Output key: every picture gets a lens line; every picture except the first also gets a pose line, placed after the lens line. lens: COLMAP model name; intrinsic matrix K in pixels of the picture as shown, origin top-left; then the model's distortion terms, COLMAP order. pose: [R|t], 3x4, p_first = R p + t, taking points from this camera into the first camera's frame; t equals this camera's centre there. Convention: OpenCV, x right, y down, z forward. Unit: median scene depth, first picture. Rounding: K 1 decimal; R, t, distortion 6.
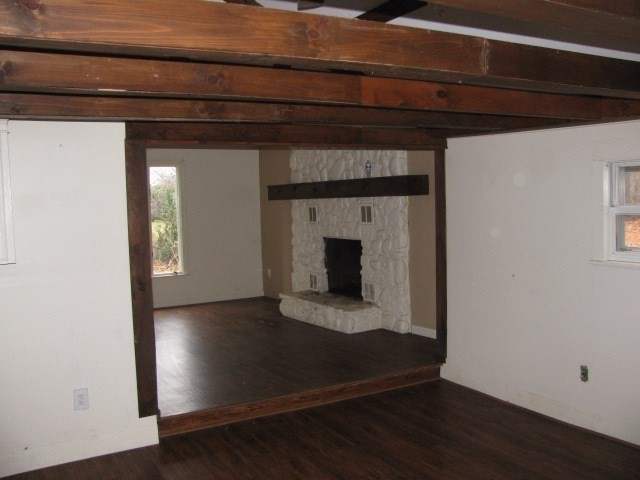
lens RADIAL K [[659.8, 0, 319.4], [0, 659.8, 238.5], [0, 0, 1]] dist [-0.114924, 0.000000]
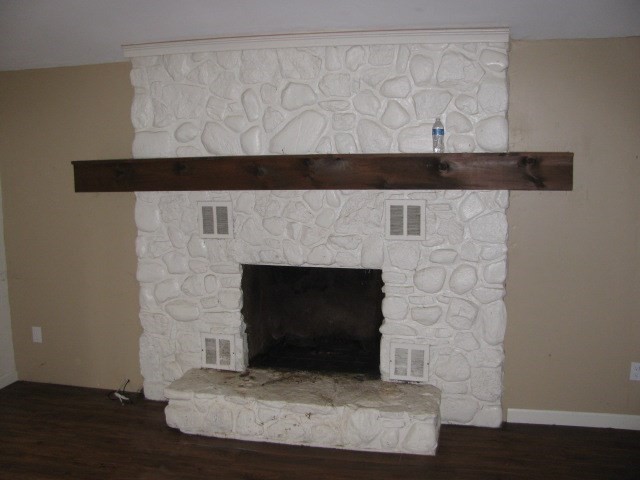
lens RADIAL K [[609.8, 0, 321.1], [0, 609.8, 243.1], [0, 0, 1]] dist [-0.103250, 0.000000]
pose [[0.696667, -0.060054, 0.714876, -0.308101], [0.031818, 0.998096, 0.052839, -0.044199], [-0.716688, -0.014065, 0.697252, 0.665264]]
